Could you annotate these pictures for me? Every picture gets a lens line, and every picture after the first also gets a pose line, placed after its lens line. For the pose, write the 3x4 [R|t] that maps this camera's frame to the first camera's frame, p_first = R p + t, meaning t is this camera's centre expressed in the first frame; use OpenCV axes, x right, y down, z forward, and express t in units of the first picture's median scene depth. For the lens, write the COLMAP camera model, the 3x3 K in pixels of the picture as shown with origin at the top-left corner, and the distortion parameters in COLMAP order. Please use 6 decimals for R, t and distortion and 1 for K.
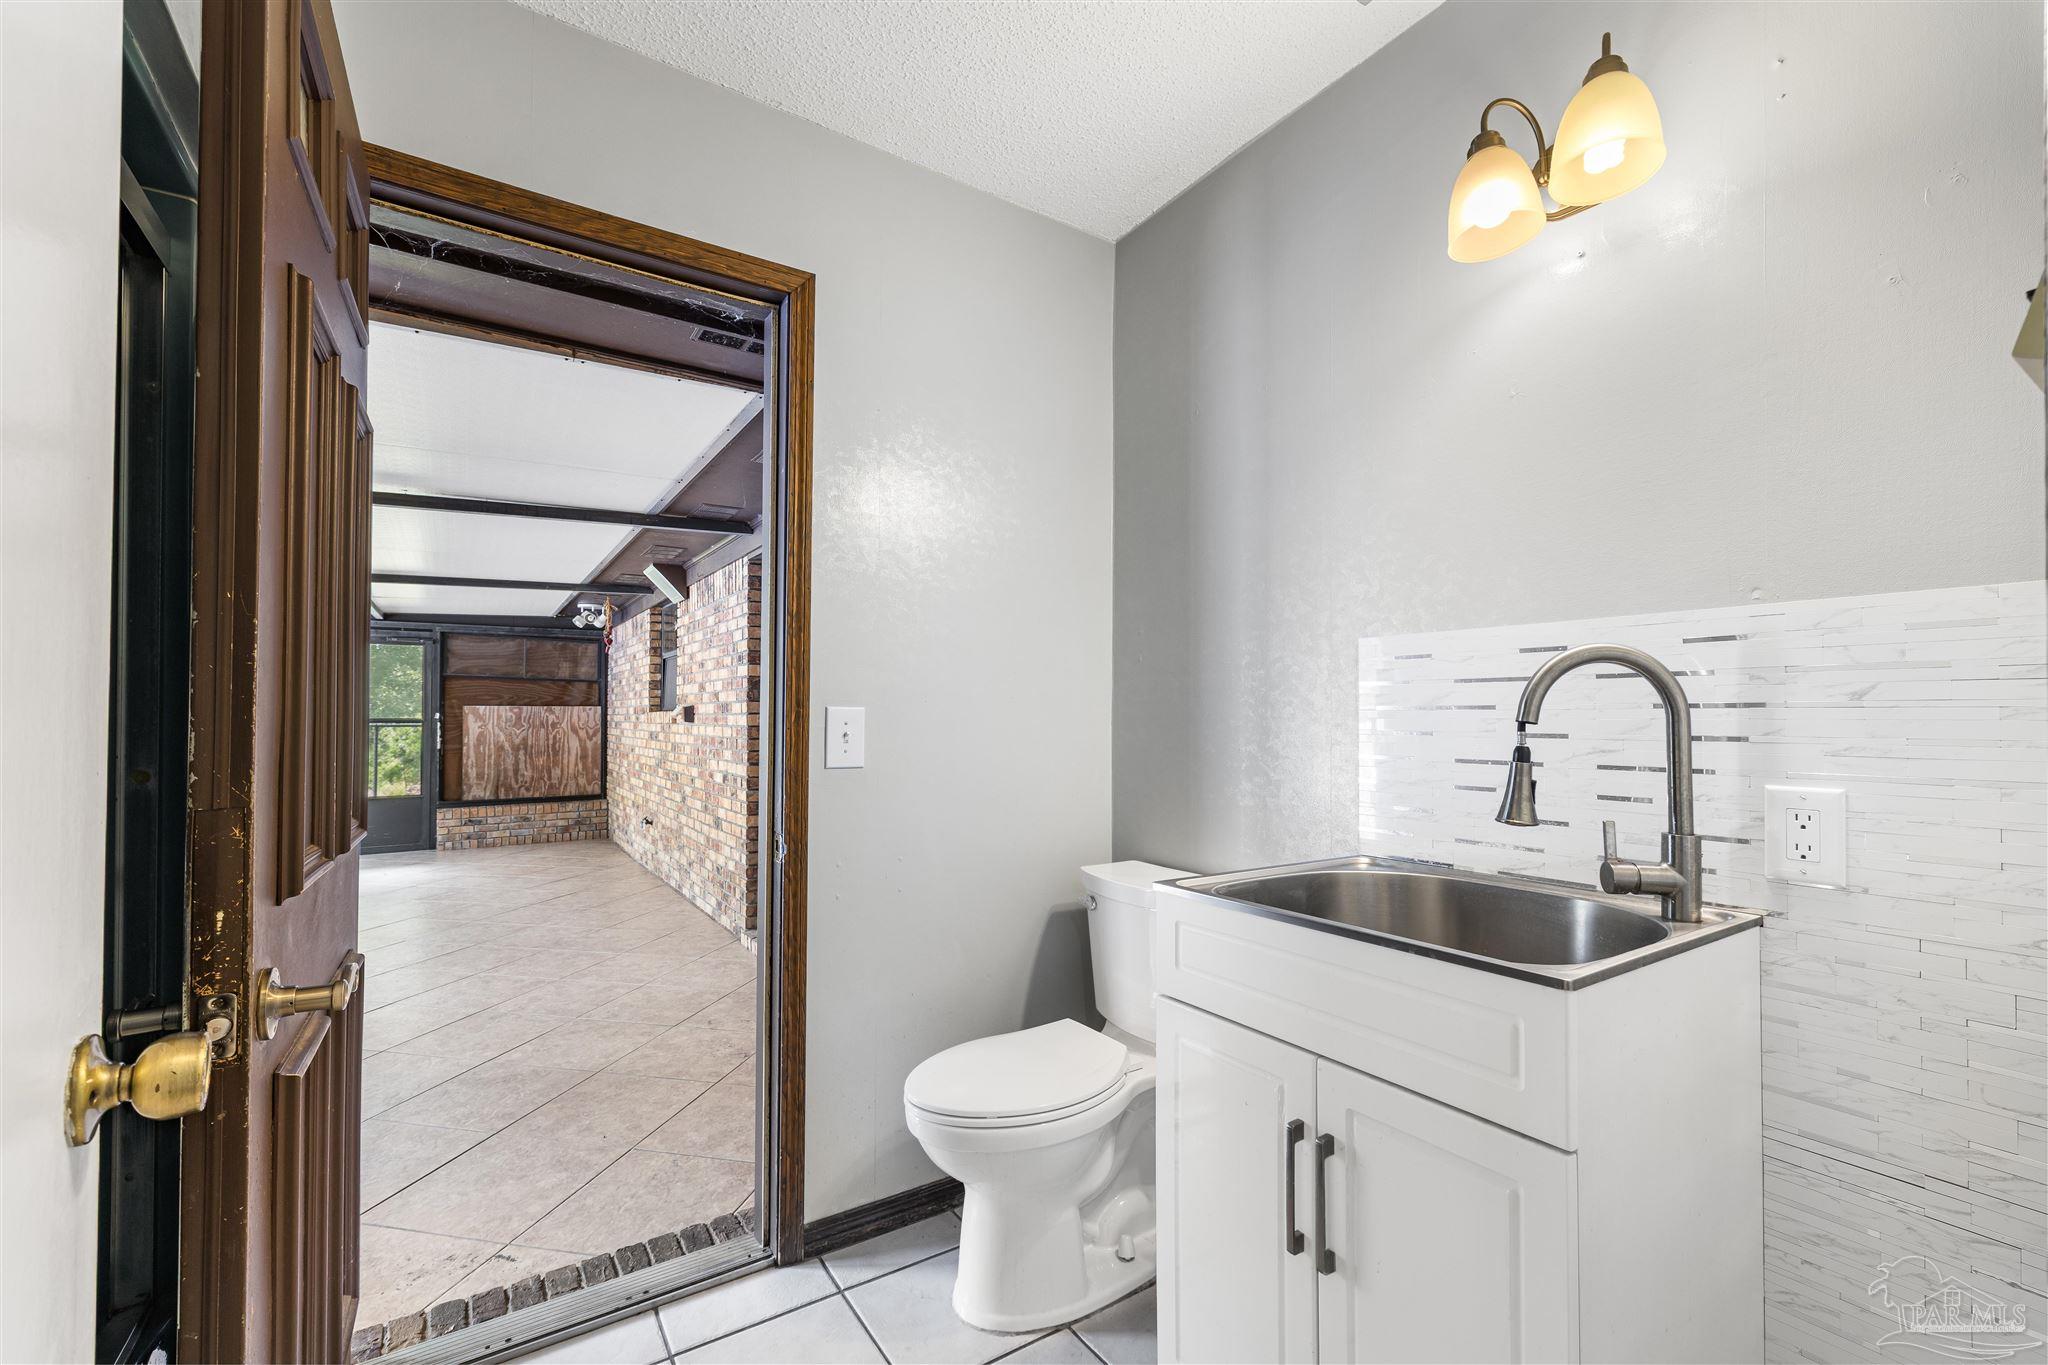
lens RADIAL K [[861.1, 0, 1069.8], [0, 861.1, 698.2], [0, 0, 1]] dist [0.000083, -0.000099]
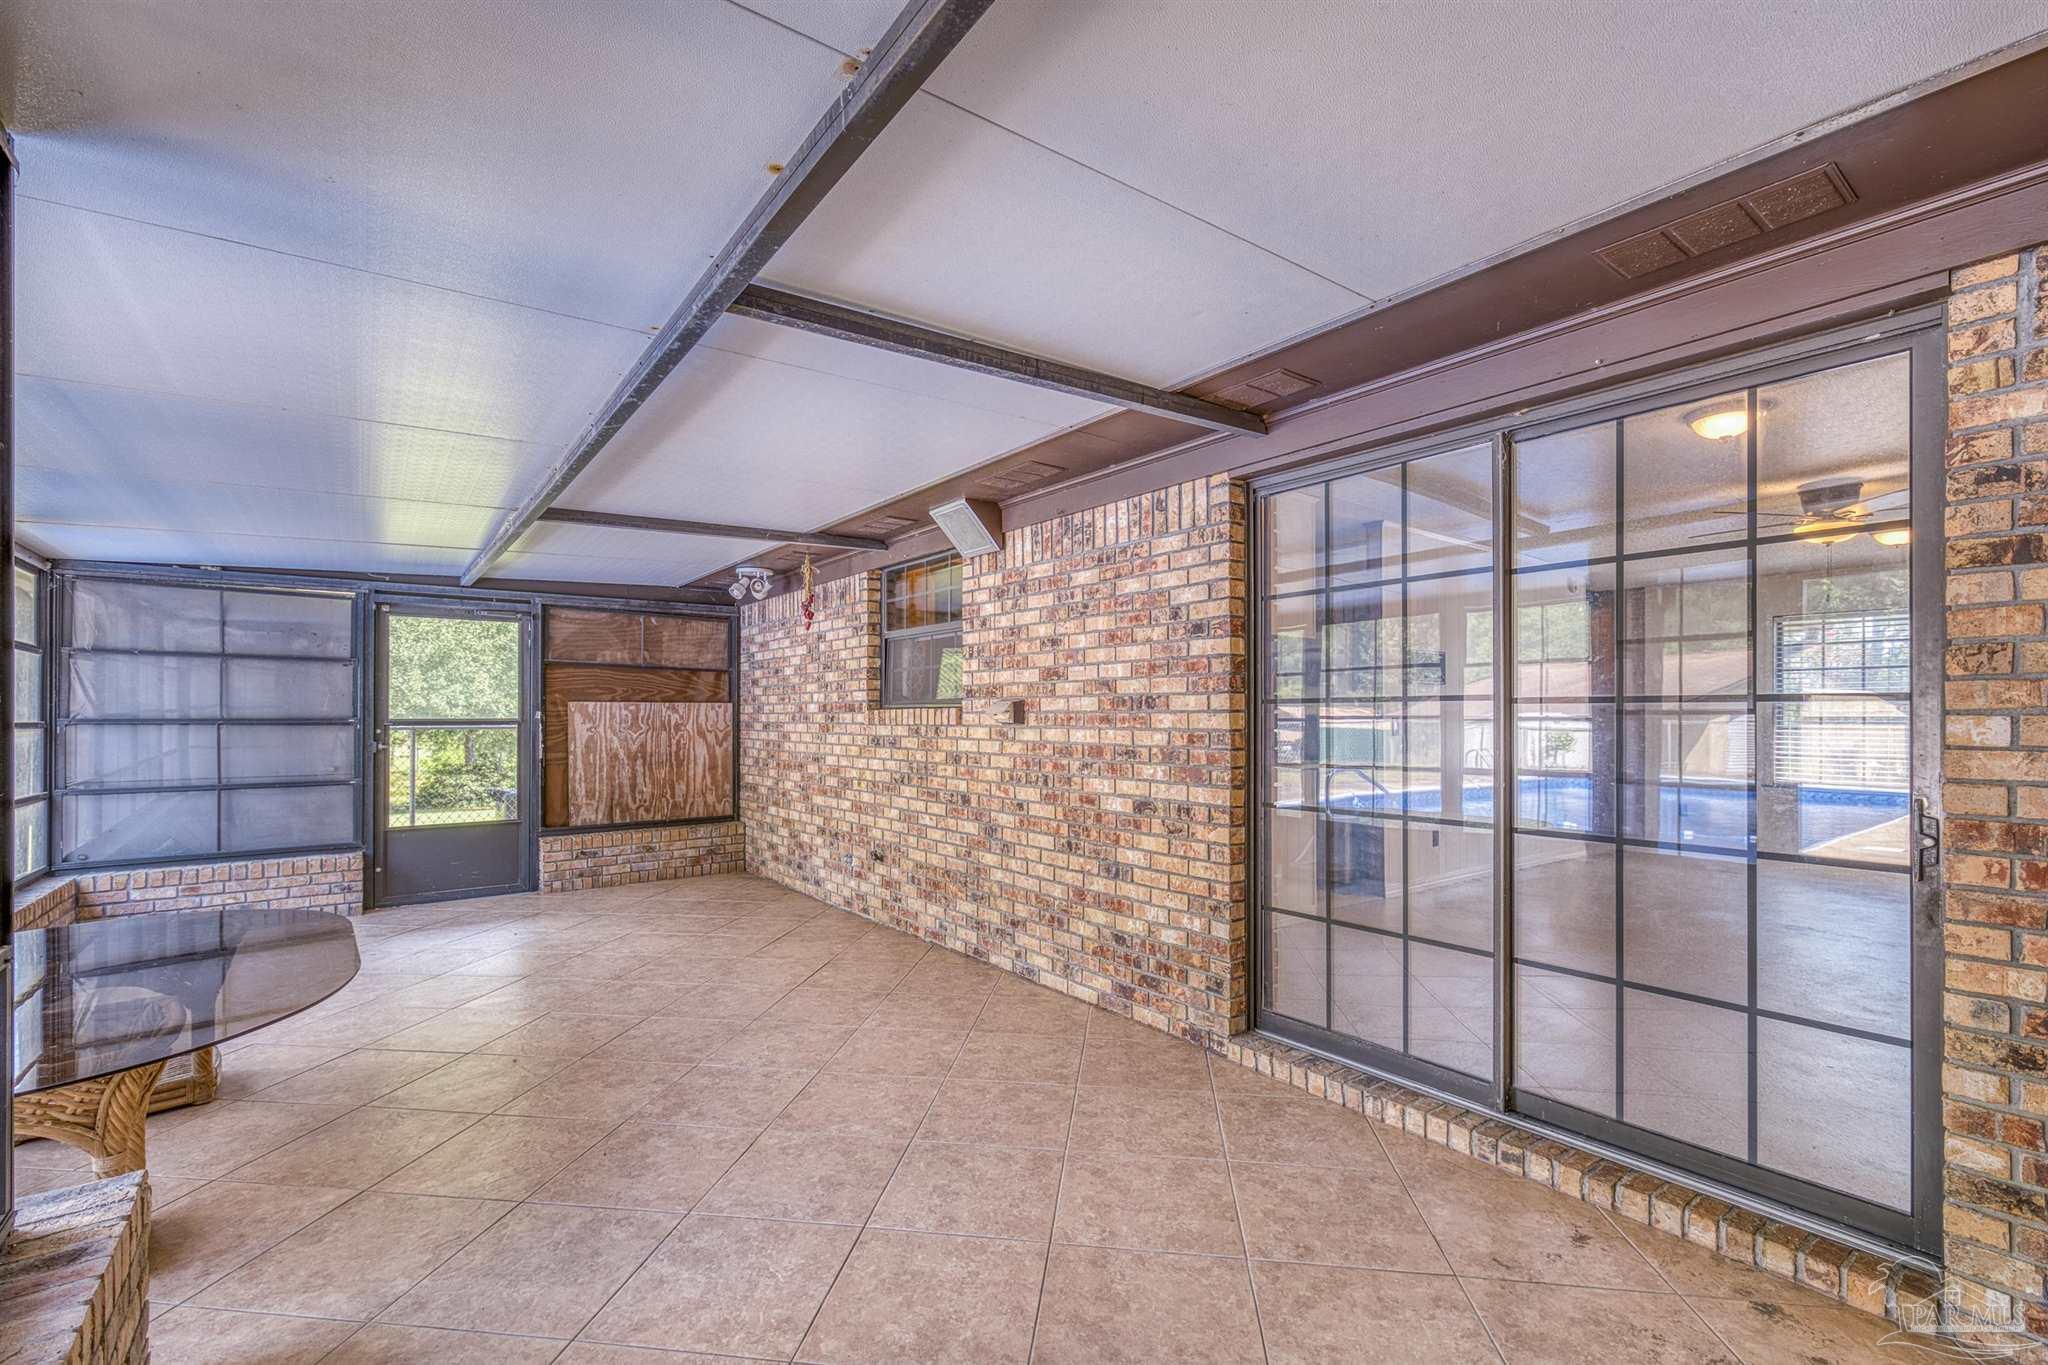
lens RADIAL K [[861.1, 0, 1020.6], [0, 861.1, 701.2], [0, 0, 1]] dist [0.000083, -0.000099]
pose [[0.998124, 0.000330, 0.061228, -0.349221], [-0.000572, 0.999992, 0.003931, 0.004918], [-0.061226, -0.003959, 0.998116, 0.212110]]
